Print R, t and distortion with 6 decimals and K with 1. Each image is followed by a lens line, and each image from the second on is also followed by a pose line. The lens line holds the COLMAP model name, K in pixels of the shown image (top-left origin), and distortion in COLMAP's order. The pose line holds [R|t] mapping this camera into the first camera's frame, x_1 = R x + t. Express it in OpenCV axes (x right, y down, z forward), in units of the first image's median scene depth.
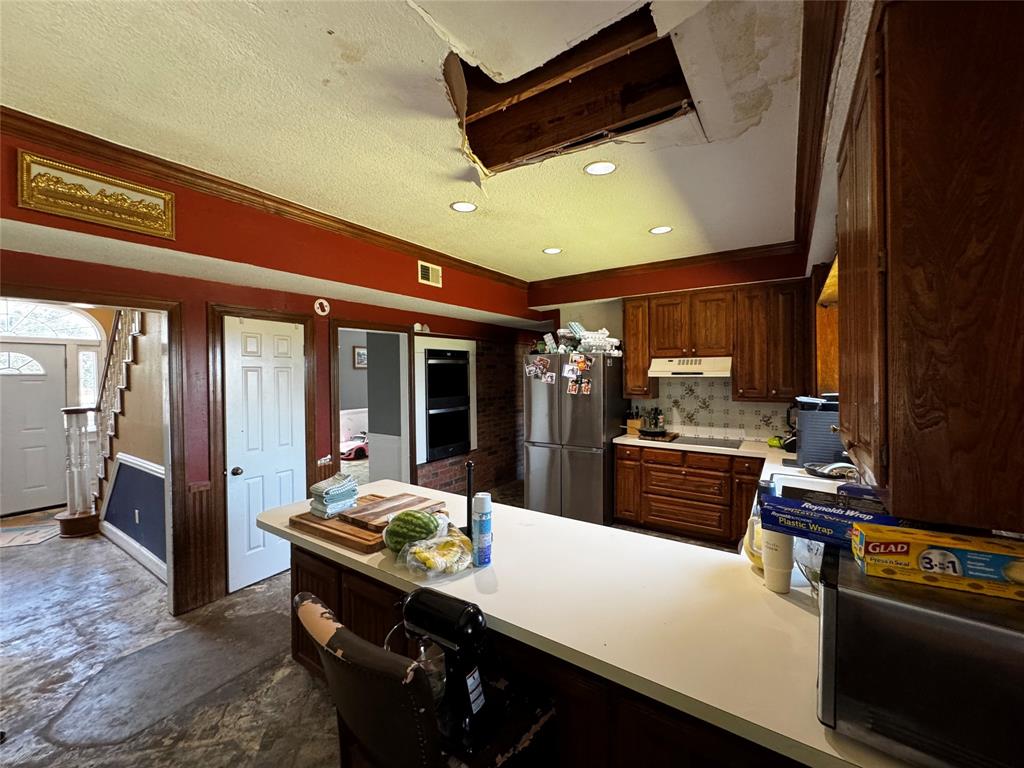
lens RADIAL K [[410.3, 0, 513.4], [0, 410.3, 381.2], [0, 0, 1]] dist [-0.001665, 0.000043]
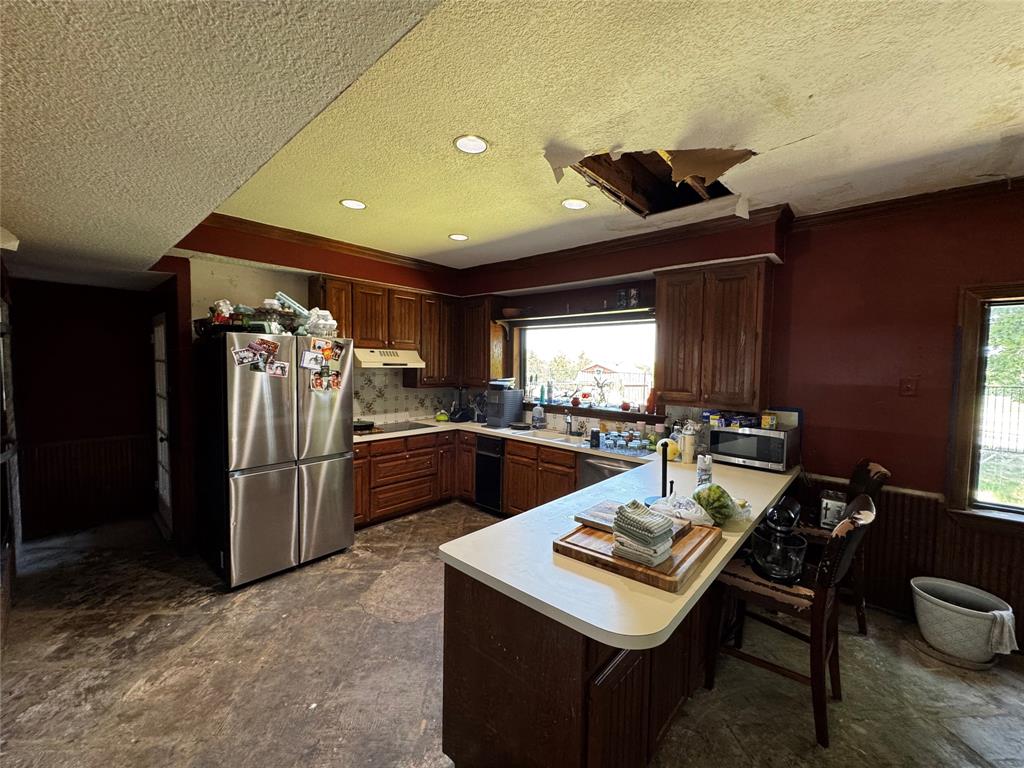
lens RADIAL K [[410.3, 0, 513.4], [0, 410.3, 381.2], [0, 0, 1]] dist [-0.001665, 0.000043]
pose [[0.134605, -0.033544, 0.990331, -0.575315], [0.005179, 0.999437, 0.033149, -0.009366], [-0.990886, 0.000667, 0.134703, 0.542615]]
